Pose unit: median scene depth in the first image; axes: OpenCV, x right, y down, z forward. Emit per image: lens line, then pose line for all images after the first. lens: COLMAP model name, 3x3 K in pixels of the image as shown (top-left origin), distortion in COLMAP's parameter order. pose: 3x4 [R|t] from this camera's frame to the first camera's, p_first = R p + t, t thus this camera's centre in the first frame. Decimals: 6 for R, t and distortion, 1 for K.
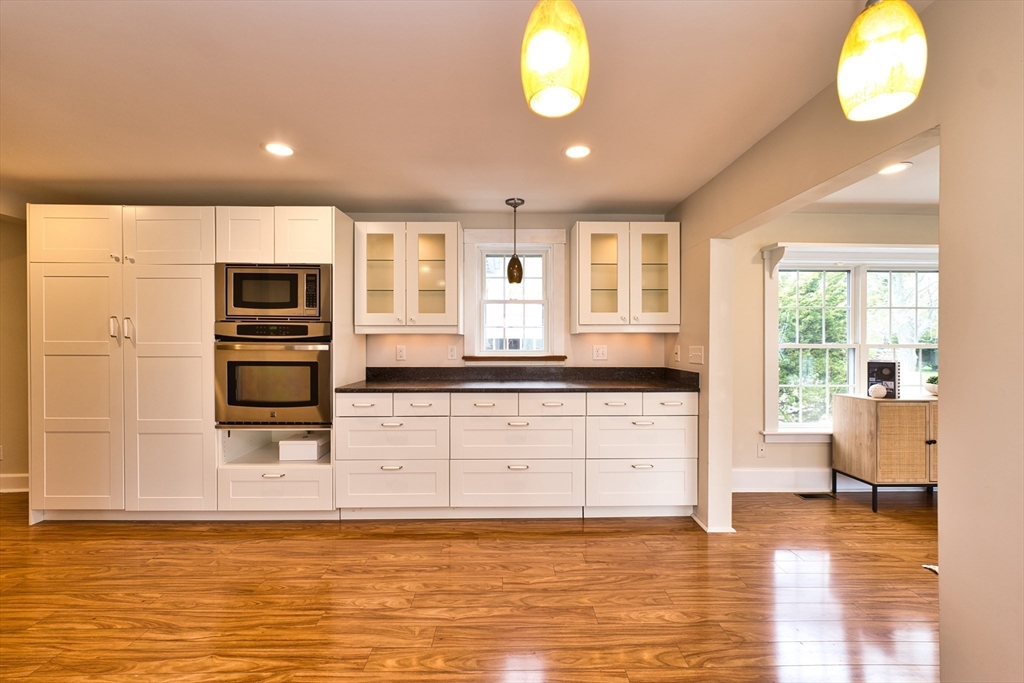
lens RADIAL K [[423.8, 0, 511.4], [0, 423.8, 342.8], [0, 0, 1]] dist [-0.005411, 0.000385]
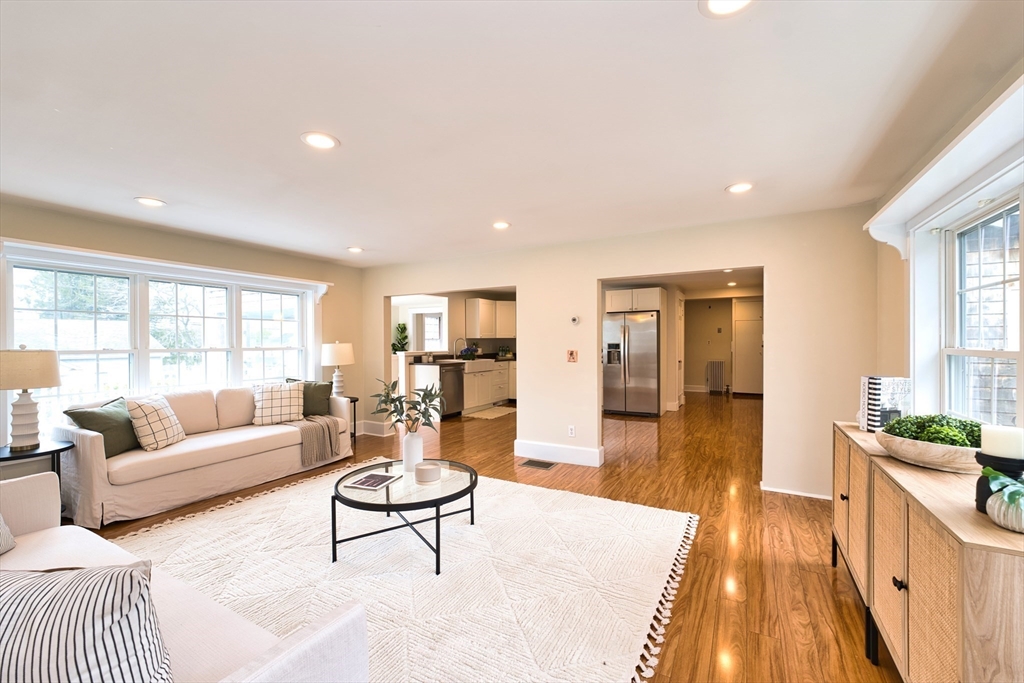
lens RADIAL K [[422.1, 0, 513.1], [0, 422.1, 344.4], [0, 0, 1]] dist [-0.000458, 0.000009]
pose [[-0.496275, 0.006007, -0.868145, 1.935565], [0.002307, 0.999982, 0.005601, -0.012911], [0.868162, 0.000777, -0.496280, 0.925696]]
